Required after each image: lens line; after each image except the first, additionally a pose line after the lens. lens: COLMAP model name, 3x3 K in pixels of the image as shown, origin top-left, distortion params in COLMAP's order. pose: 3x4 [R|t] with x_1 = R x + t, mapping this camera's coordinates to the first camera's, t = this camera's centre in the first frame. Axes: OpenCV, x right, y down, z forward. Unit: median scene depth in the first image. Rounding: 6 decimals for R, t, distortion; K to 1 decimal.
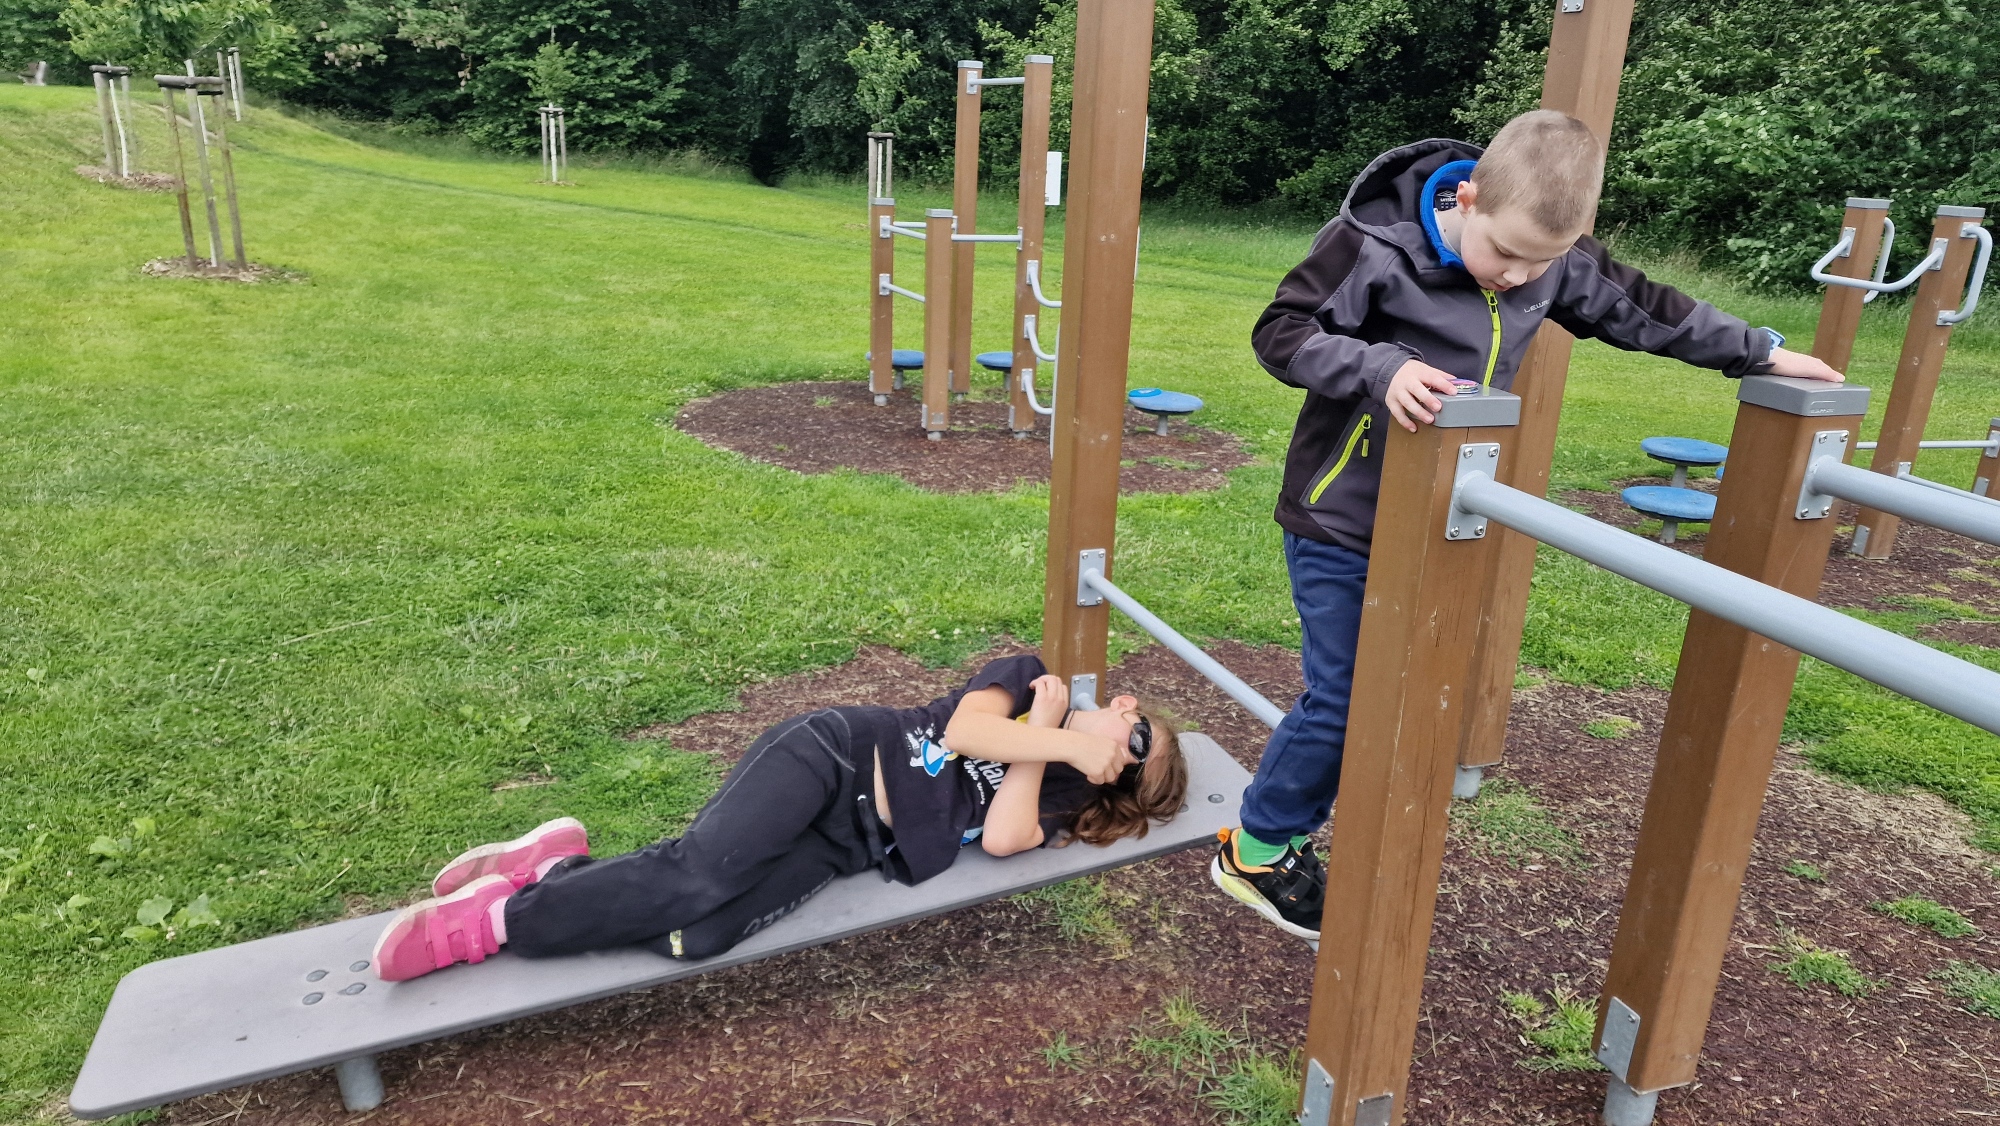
lens RADIAL K [[1280.7, 0, 1001.2], [0, 1280.7, 532.5], [0, 0, 1]] dist [0.147021, -0.215741]
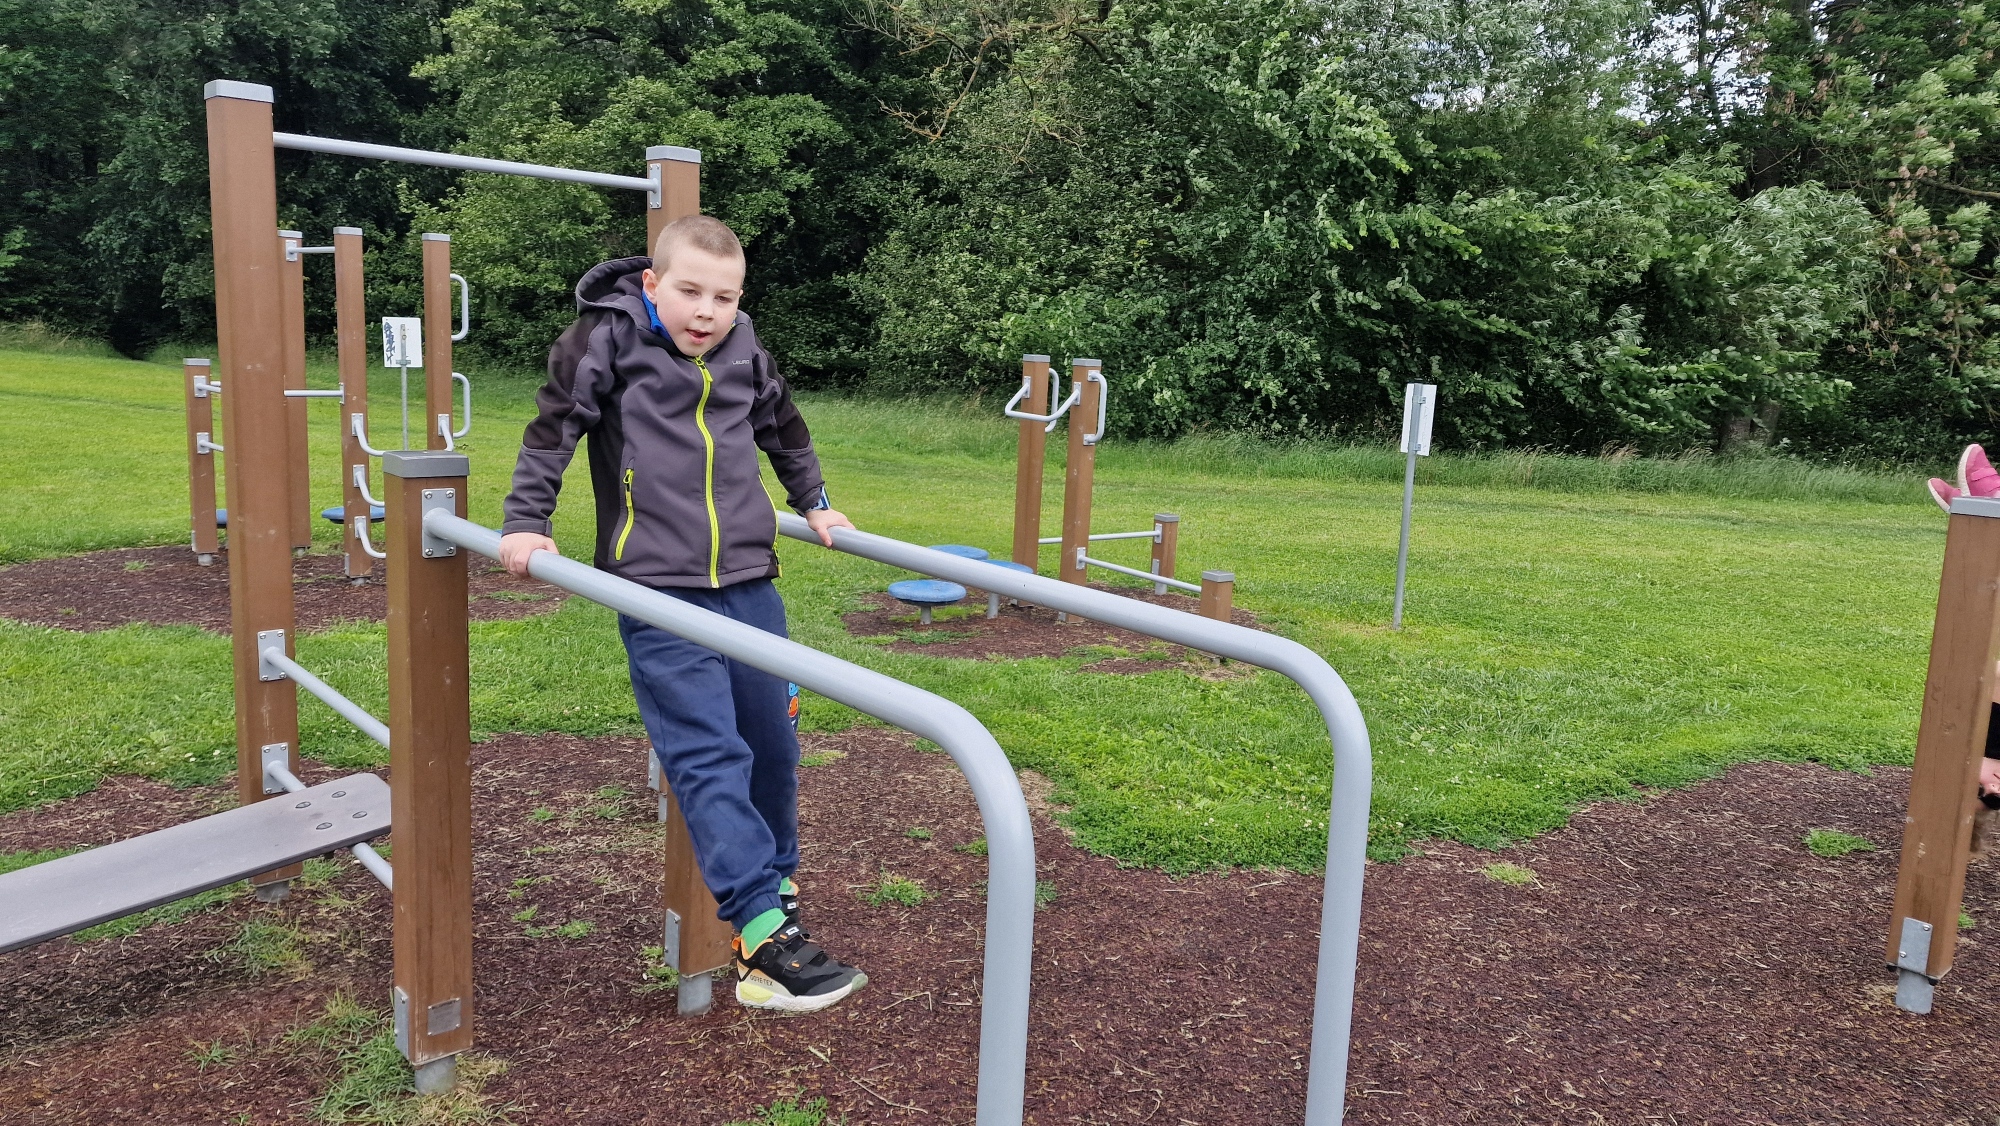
lens RADIAL K [[1311.1, 0, 1003.6], [0, 1311.1, 527.2], [0, 0, 1]] dist [0.073883, -0.060677]
pose [[0.931676, -0.058048, 0.358622, 0.119512], [0.106243, 0.987531, -0.116166, 0.059681], [-0.347408, 0.146330, 0.926226, -0.162881]]
